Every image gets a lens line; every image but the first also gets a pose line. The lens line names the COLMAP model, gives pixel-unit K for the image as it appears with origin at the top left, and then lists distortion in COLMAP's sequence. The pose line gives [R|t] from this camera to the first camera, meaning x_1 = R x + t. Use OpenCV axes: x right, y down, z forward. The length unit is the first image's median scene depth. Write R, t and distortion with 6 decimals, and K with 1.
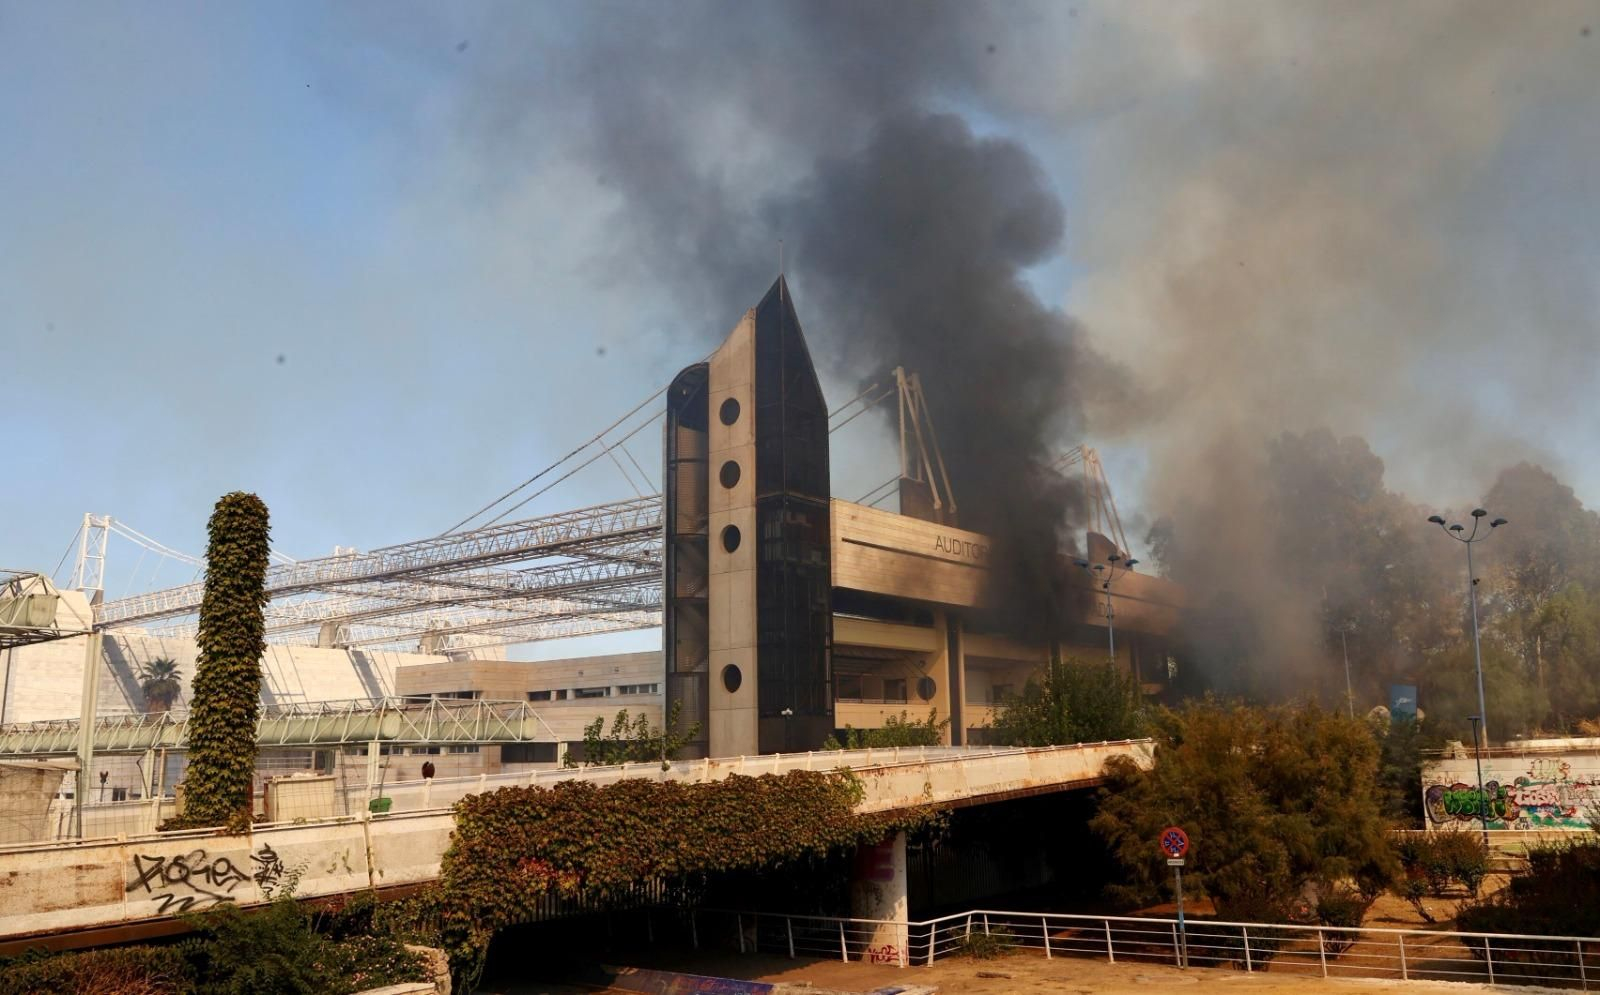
lens RADIAL K [[1221.4, 0, 889.0], [0, 1221.4, 475.4], [0, 0, 1]] dist [-0.093548, 0.053279]
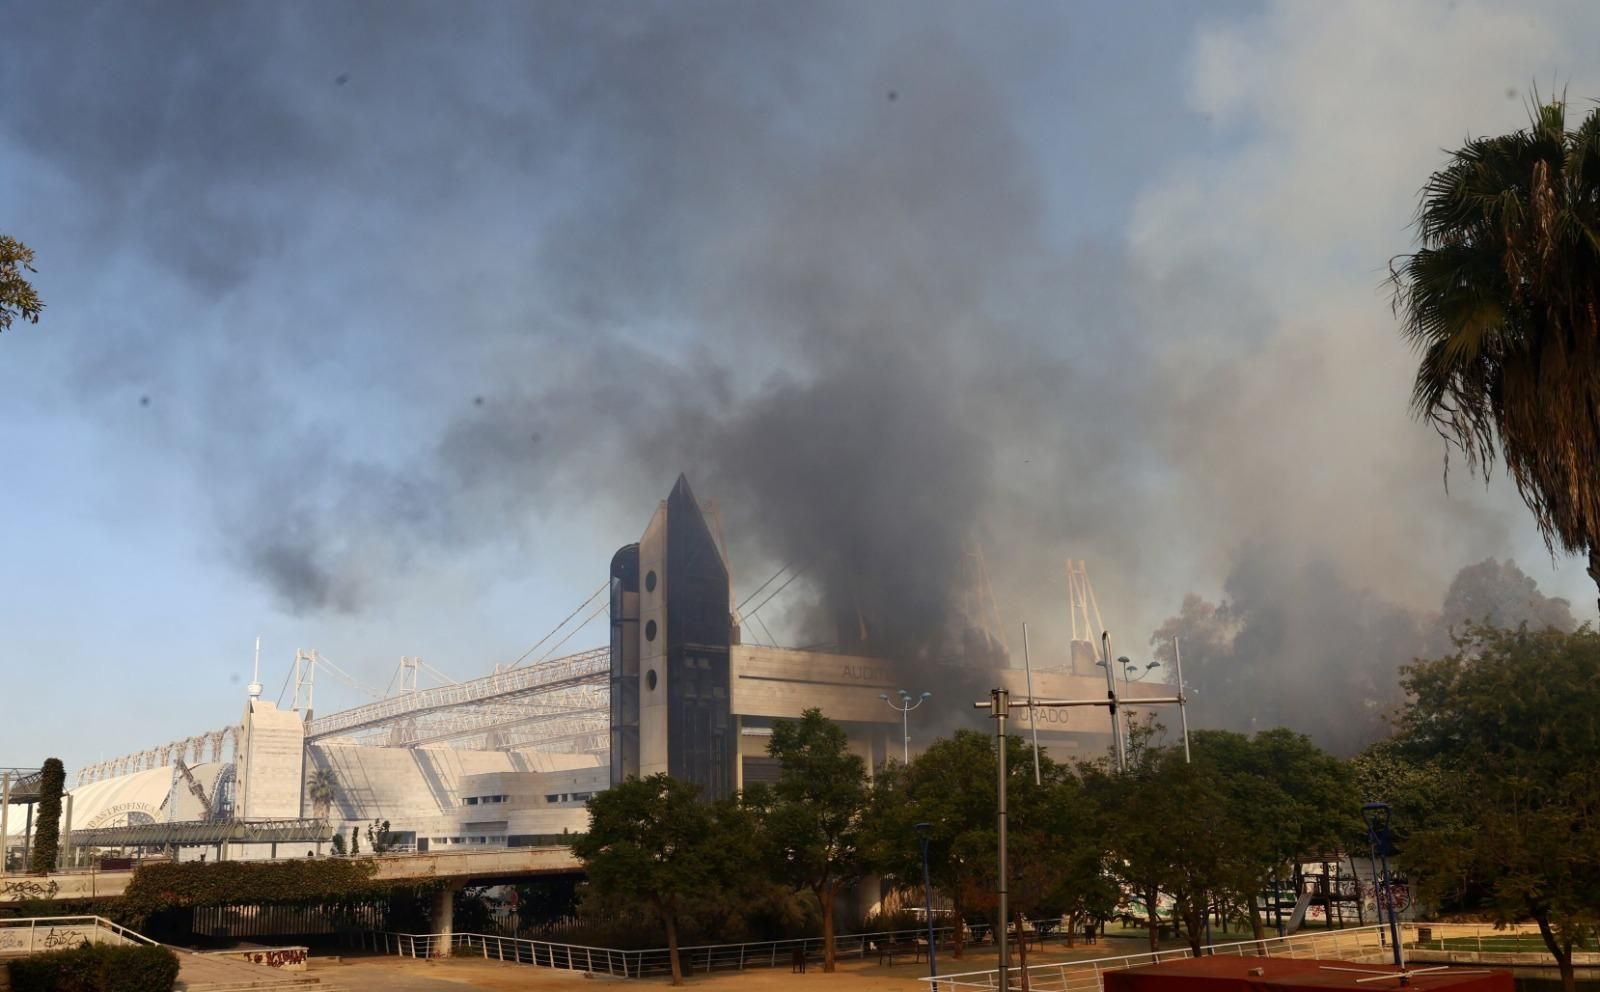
lens RADIAL K [[1289.4, 0, 777.6], [0, 1289.4, 542.2], [0, 0, 1]] dist [-0.082659, 0.055351]
pose [[0.953820, -0.058888, -0.294550, 1.250329], [0.058996, 0.998222, -0.008527, -0.229873], [0.294528, -0.009244, 0.955598, -0.842255]]
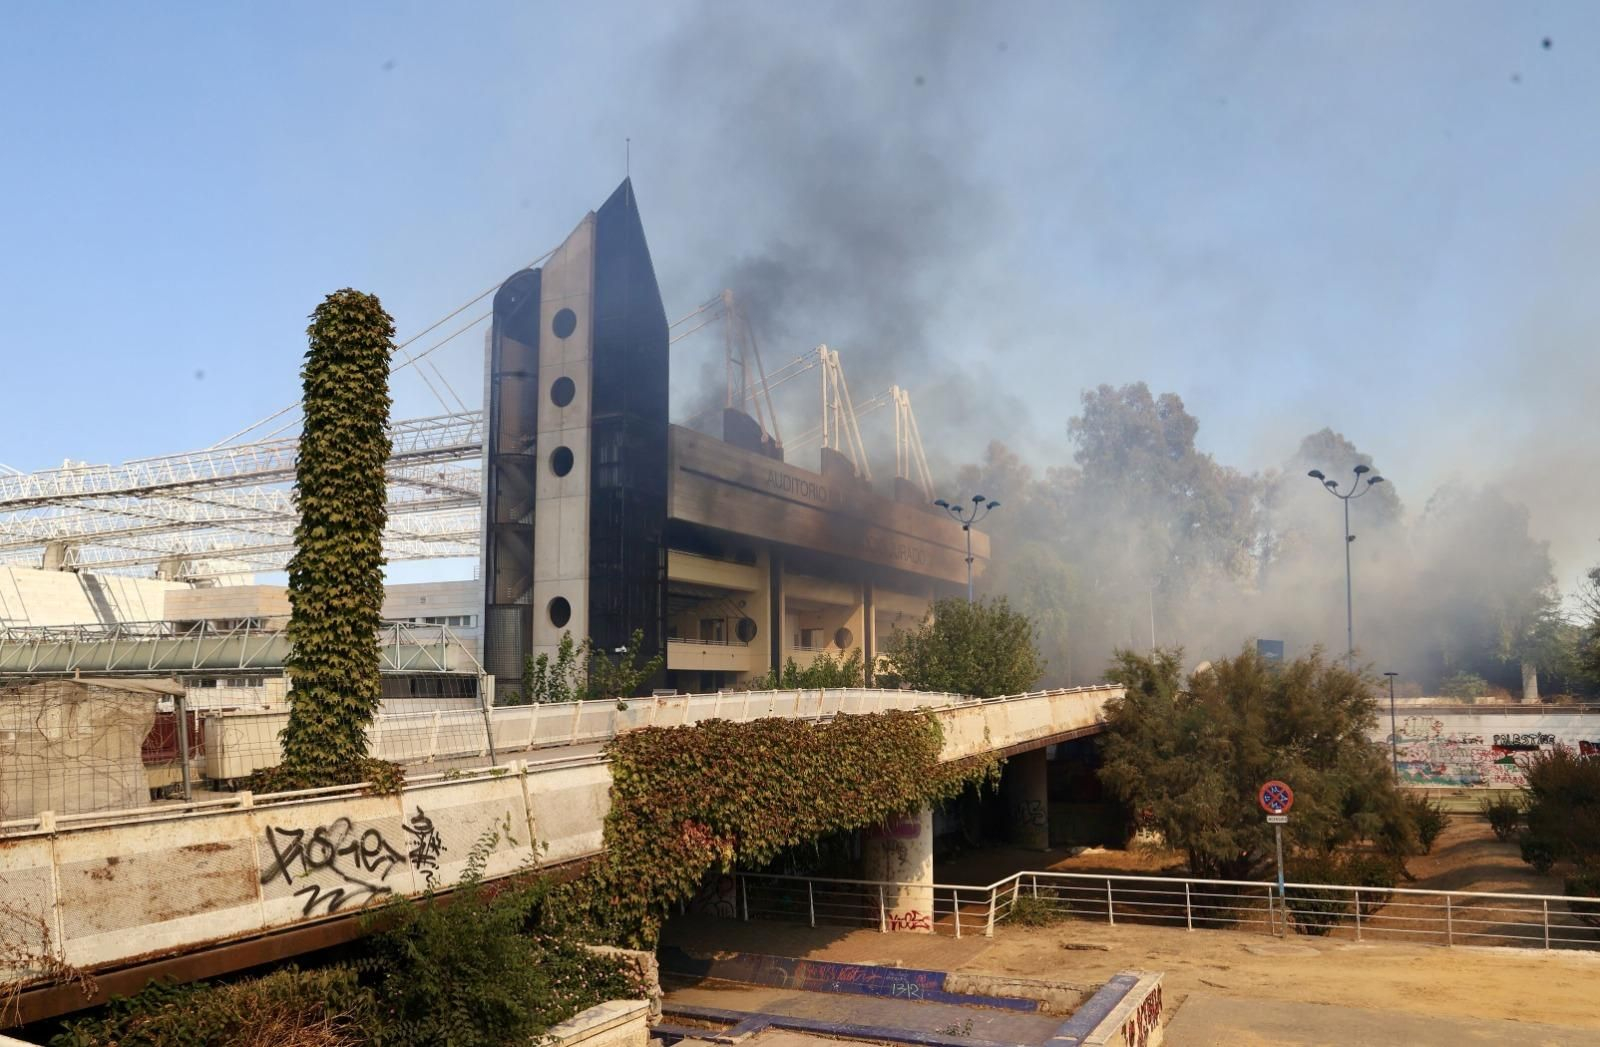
lens RADIAL K [[1232.7, 0, 800.2], [0, 1232.7, 504.0], [0, 0, 1]] dist [-0.090554, 0.055845]
pose [[0.989646, 0.041597, 0.137368, -0.234396], [-0.050733, 0.996679, 0.063695, 0.047324], [-0.134263, -0.070004, 0.988470, 0.170131]]
